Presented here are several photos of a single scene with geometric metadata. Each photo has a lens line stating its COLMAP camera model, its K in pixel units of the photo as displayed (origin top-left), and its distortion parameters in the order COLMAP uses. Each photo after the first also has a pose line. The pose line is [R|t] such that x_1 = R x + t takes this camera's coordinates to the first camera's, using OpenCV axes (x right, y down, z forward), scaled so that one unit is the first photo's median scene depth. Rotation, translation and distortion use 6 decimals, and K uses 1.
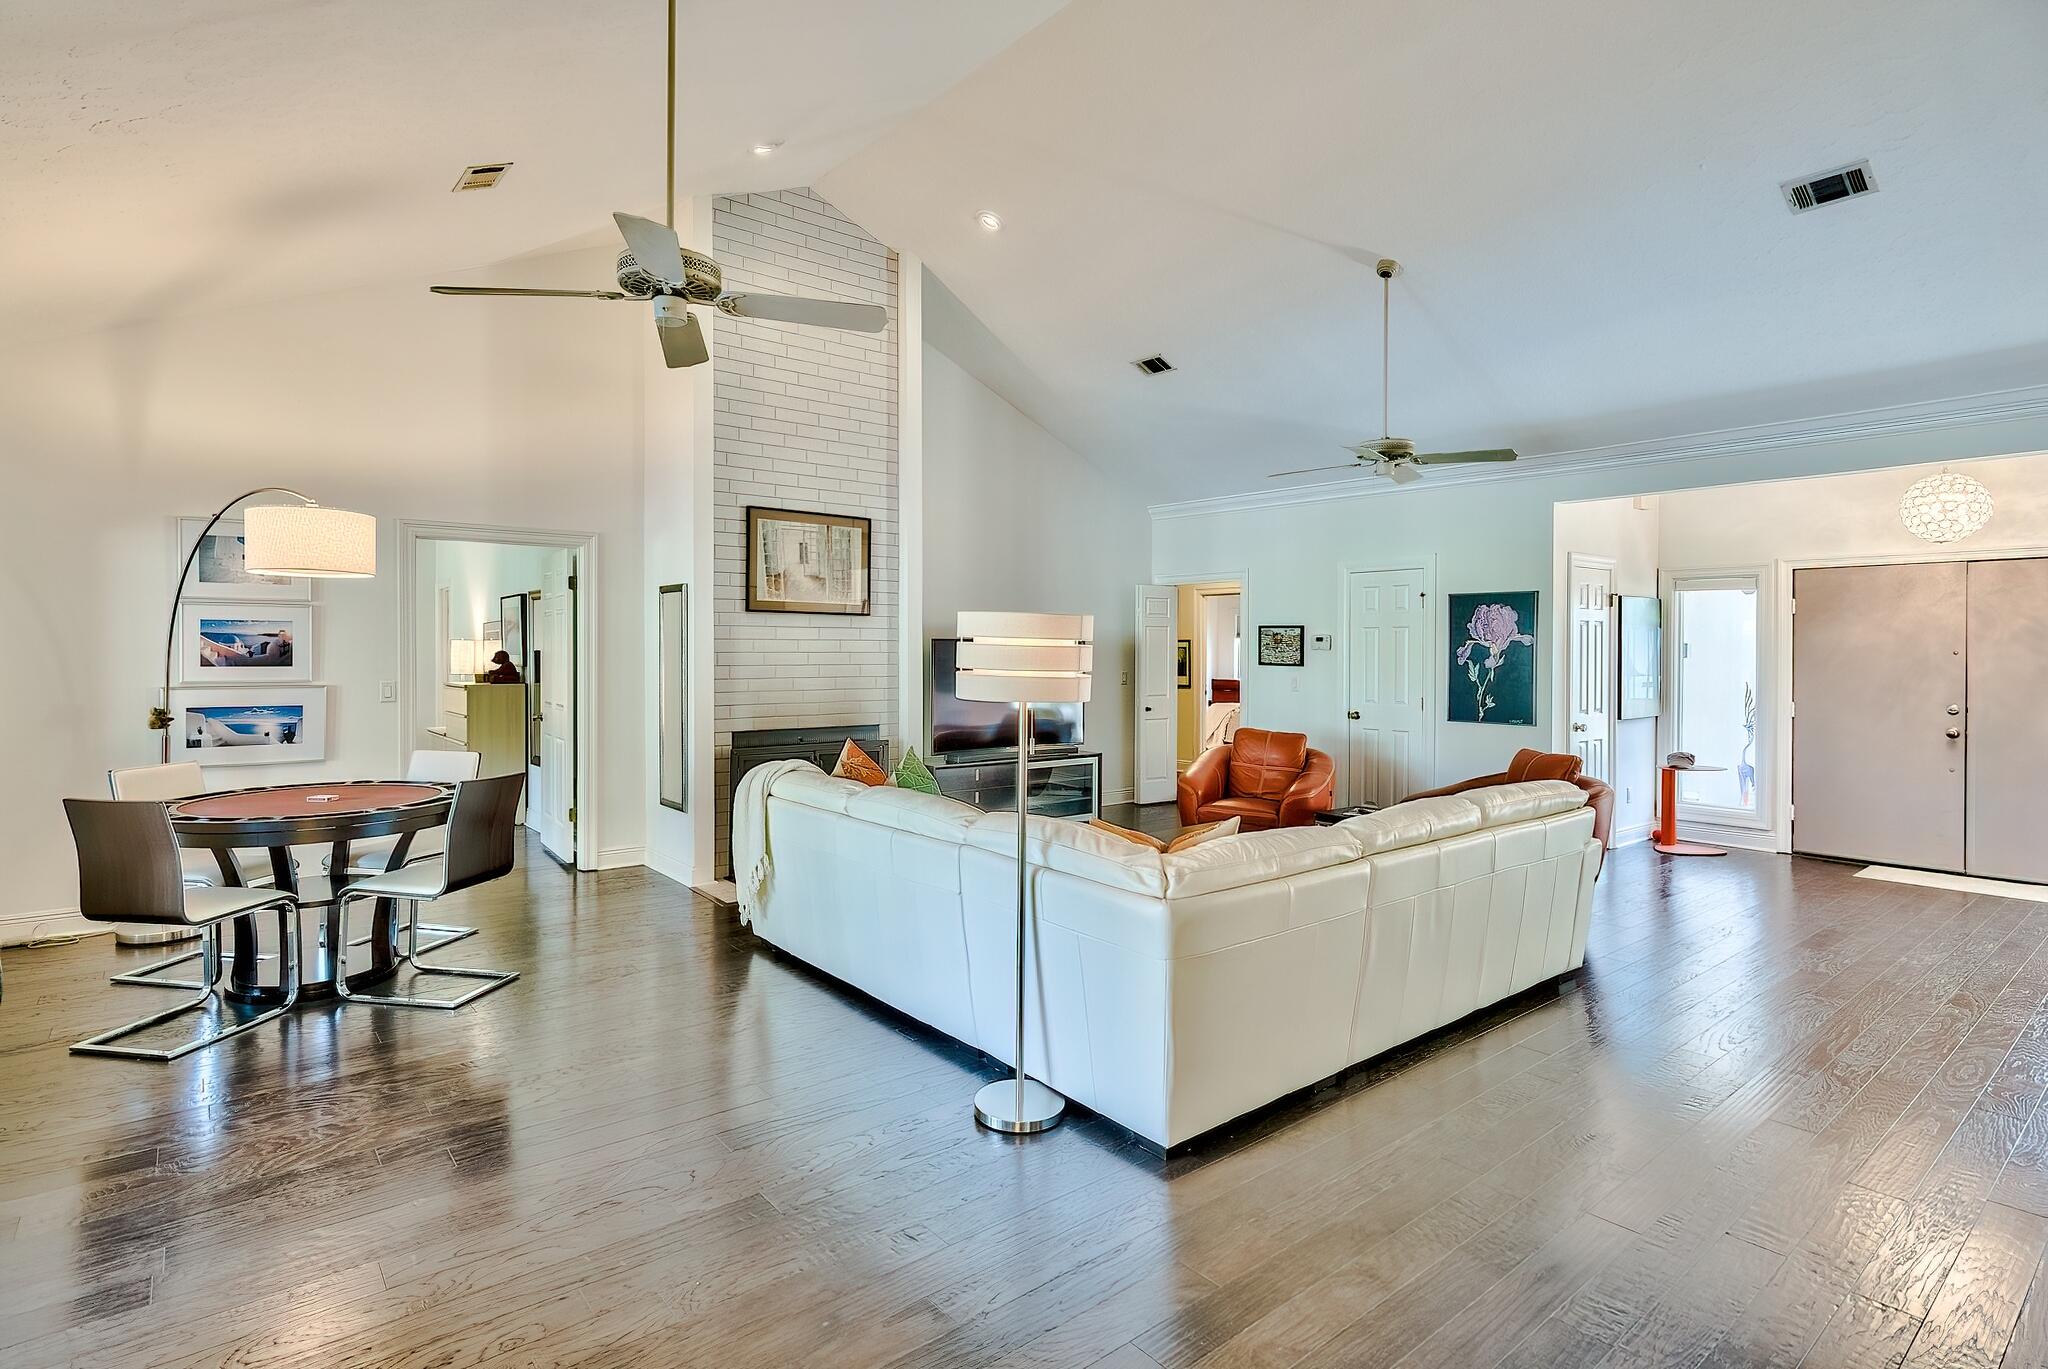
lens RADIAL K [[997.2, 0, 1020.4], [0, 997.2, 661.6], [0, 0, 1]] dist [-0.005228, 0.001907]
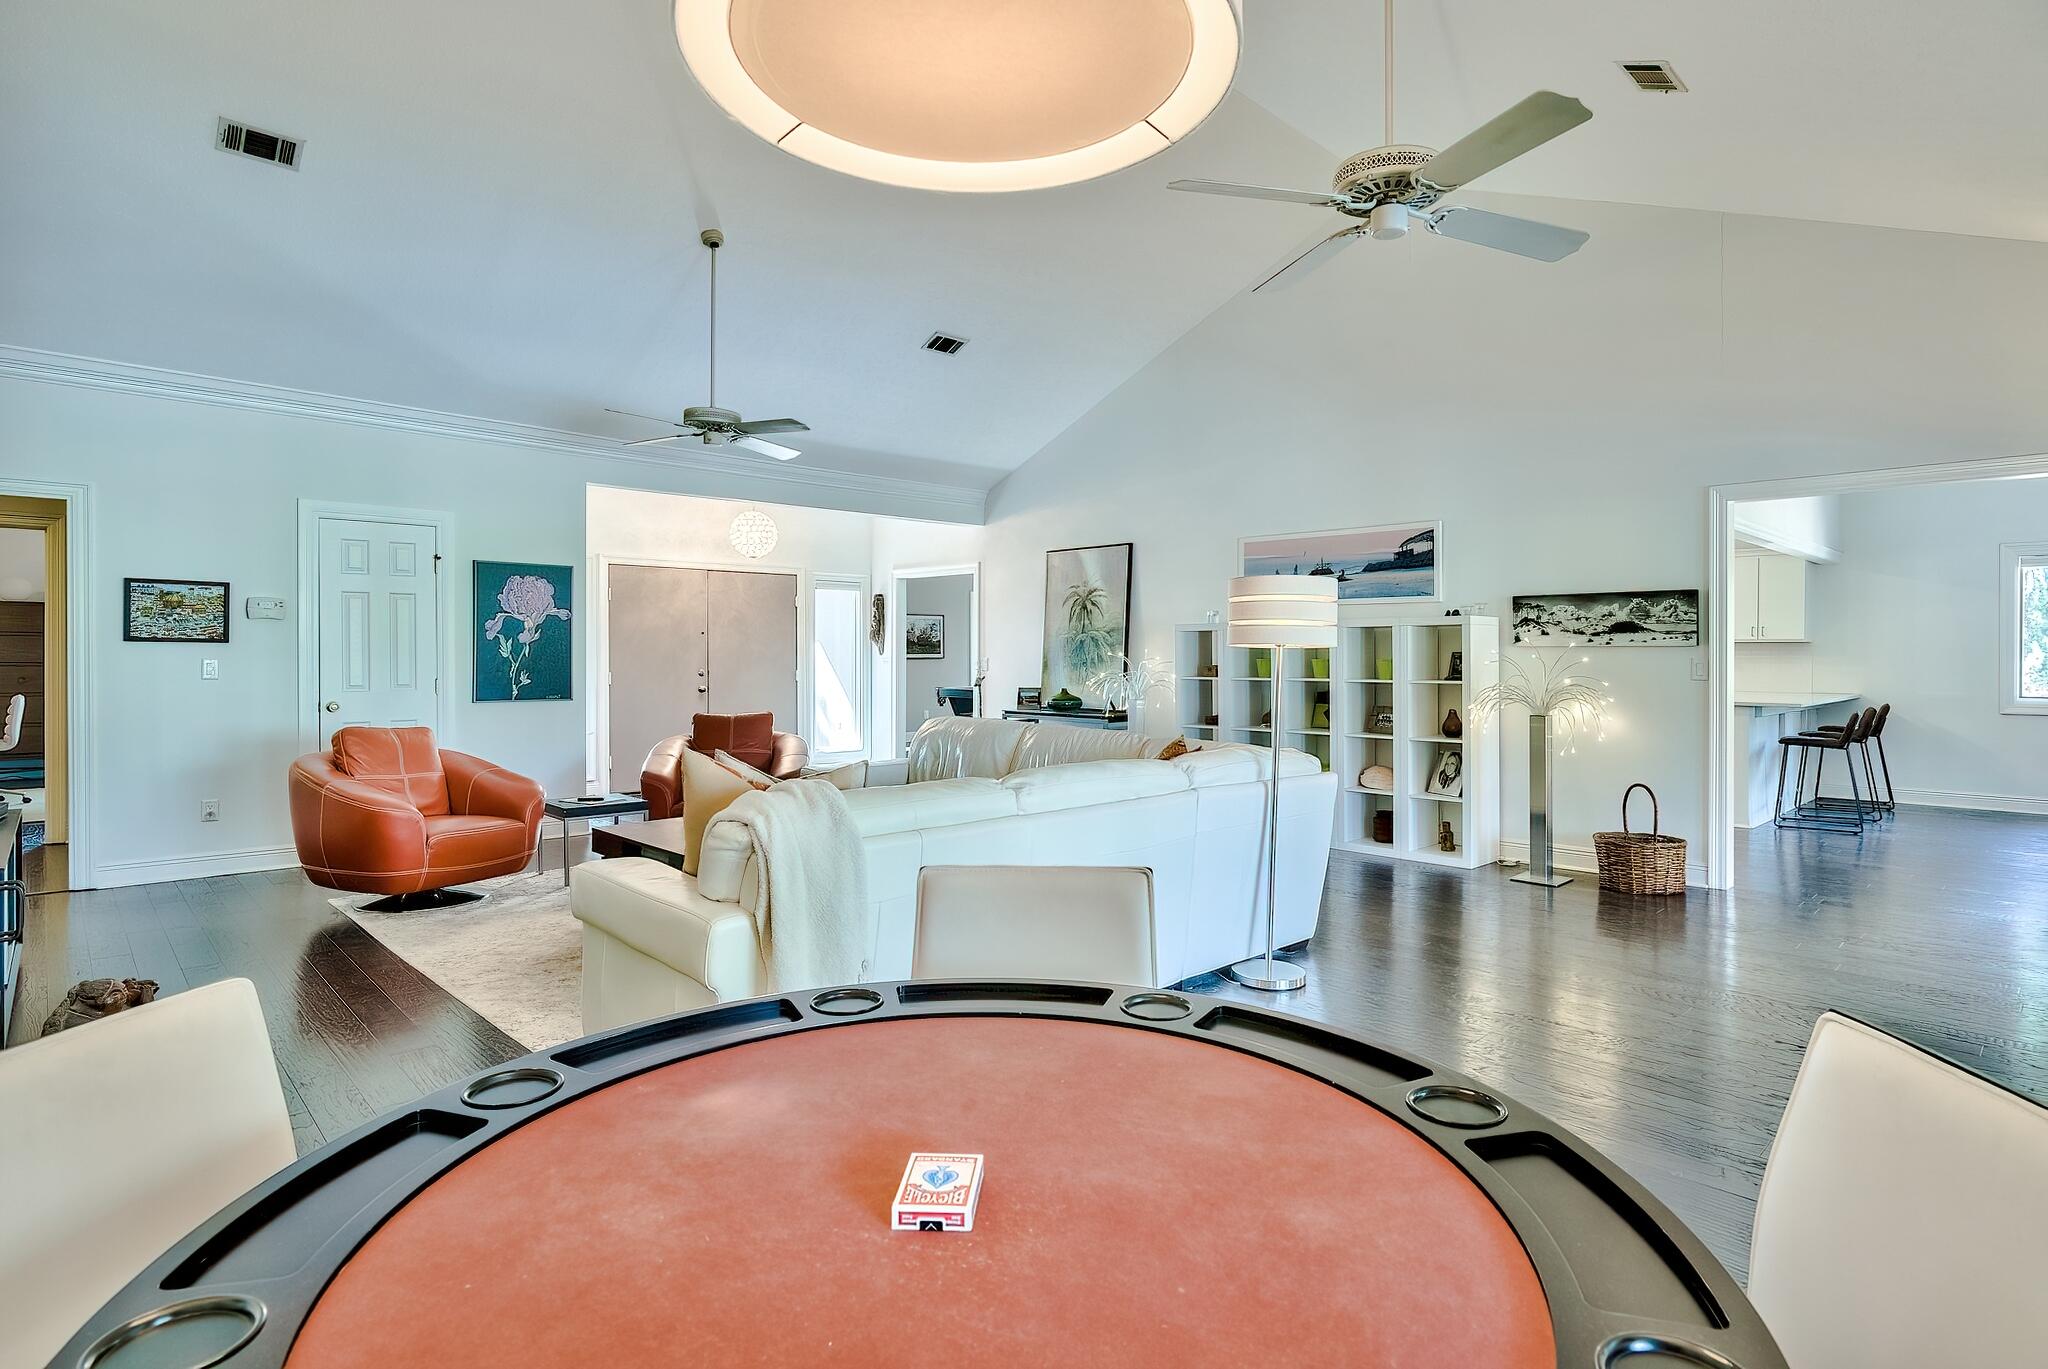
lens RADIAL K [[1059.5, 0, 1037.2], [0, 1059.5, 656.2], [0, 0, 1]] dist [-0.000386, -0.001141]
pose [[-0.116731, -0.007178, 0.993138, -0.617718], [0.007986, 0.999935, 0.008166, 0.015338], [-0.993131, 0.008885, -0.116666, 0.666093]]
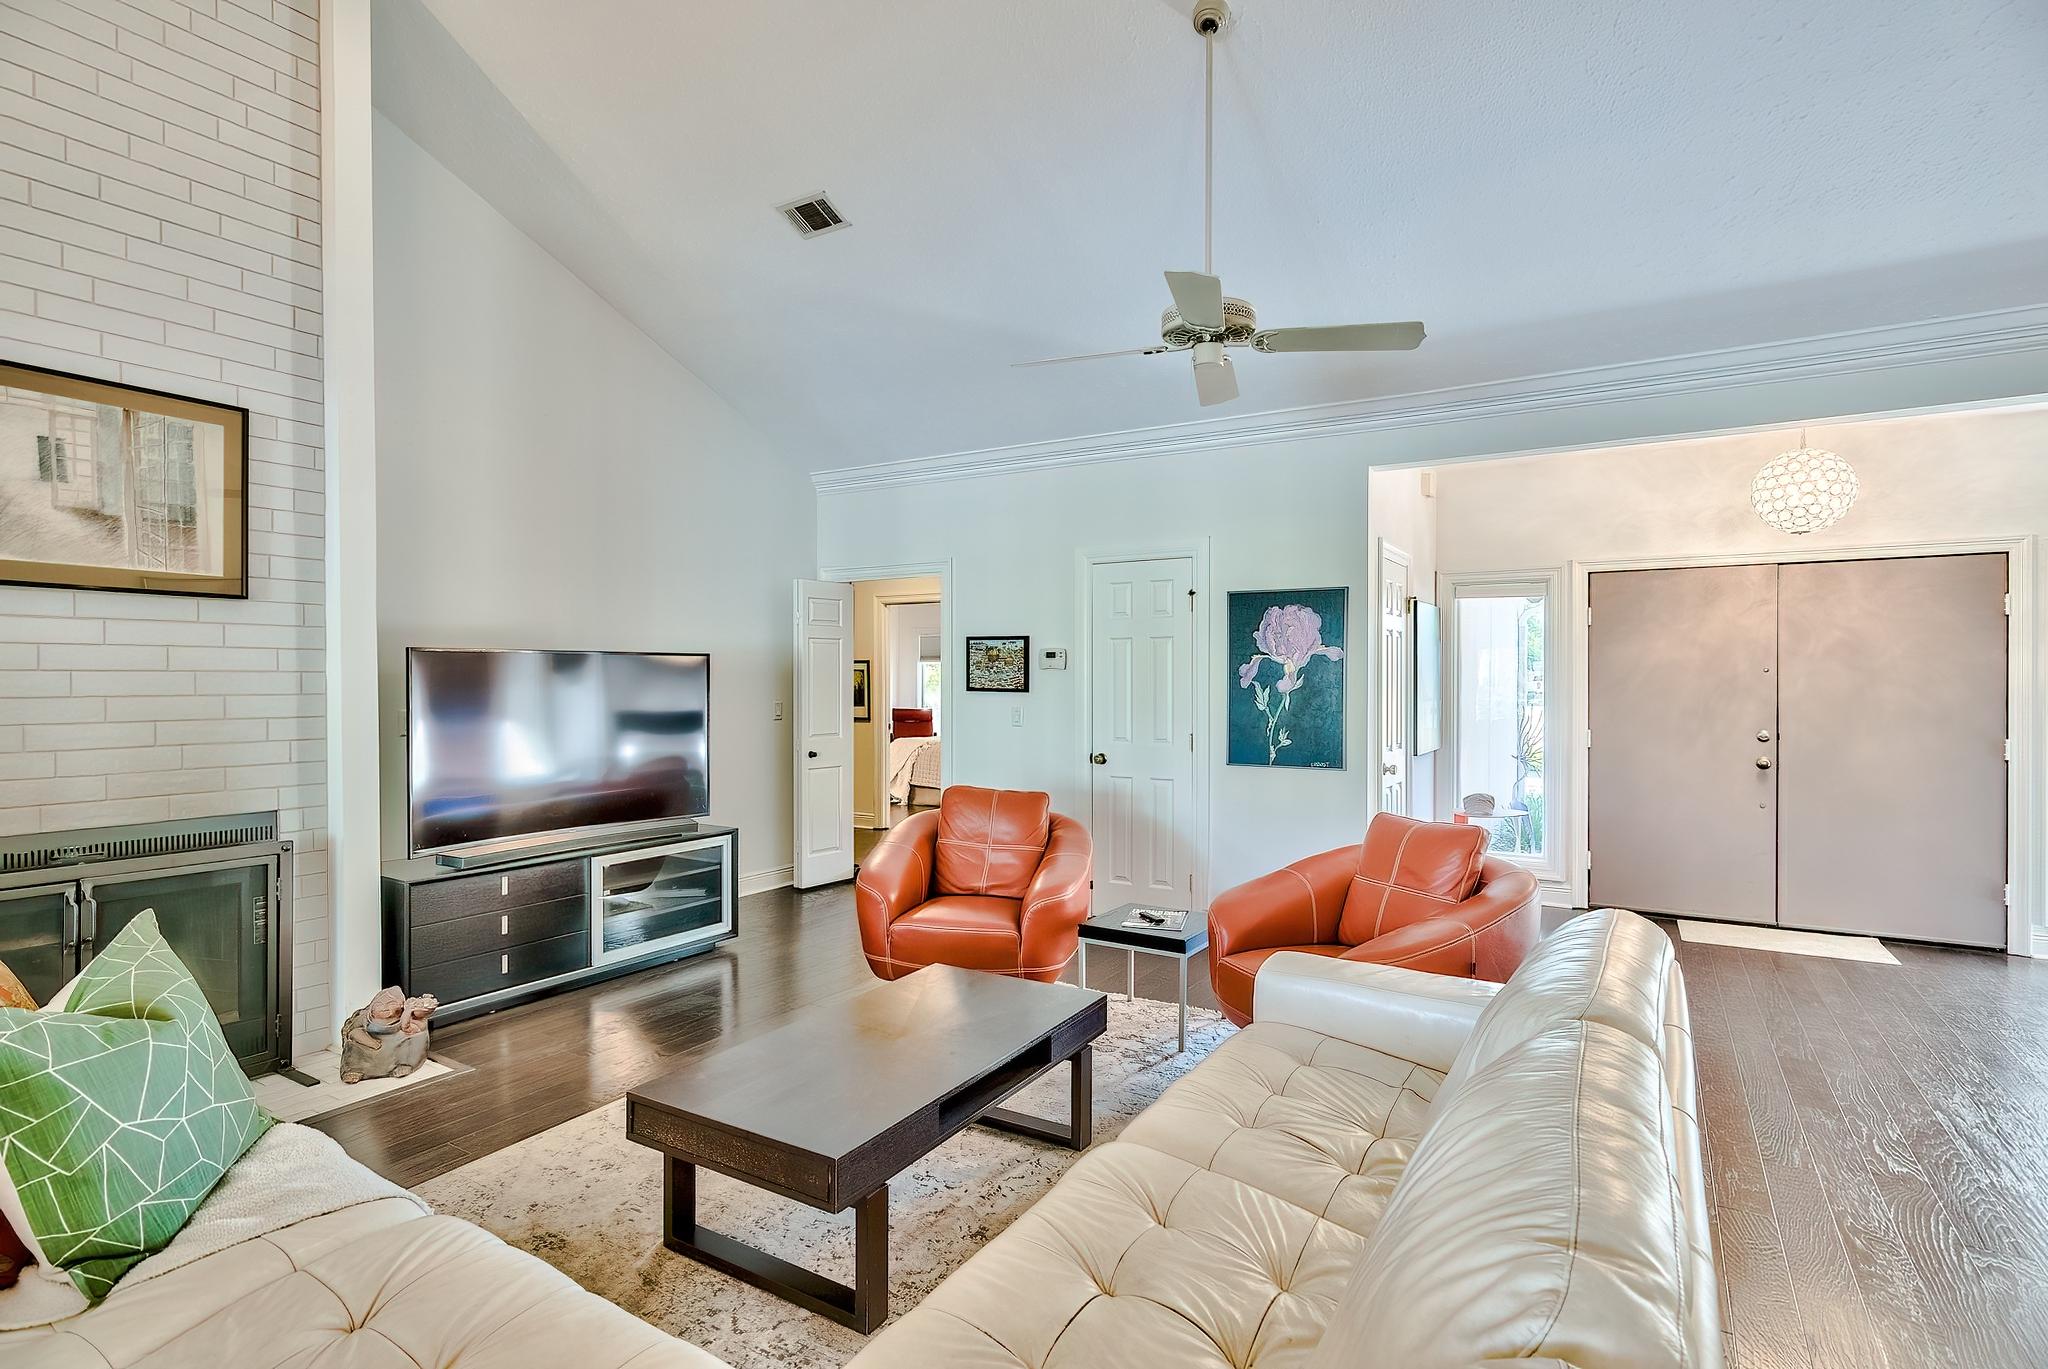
lens RADIAL K [[997.2, 0, 1058.8], [0, 997.2, 688.2], [0, 0, 1]] dist [-0.005228, 0.001907]
pose [[0.935372, -0.006466, 0.353607, 0.059281], [0.006808, 0.999977, 0.000276, 0.002138], [-0.353601, 0.002149, 0.935394, 0.390830]]
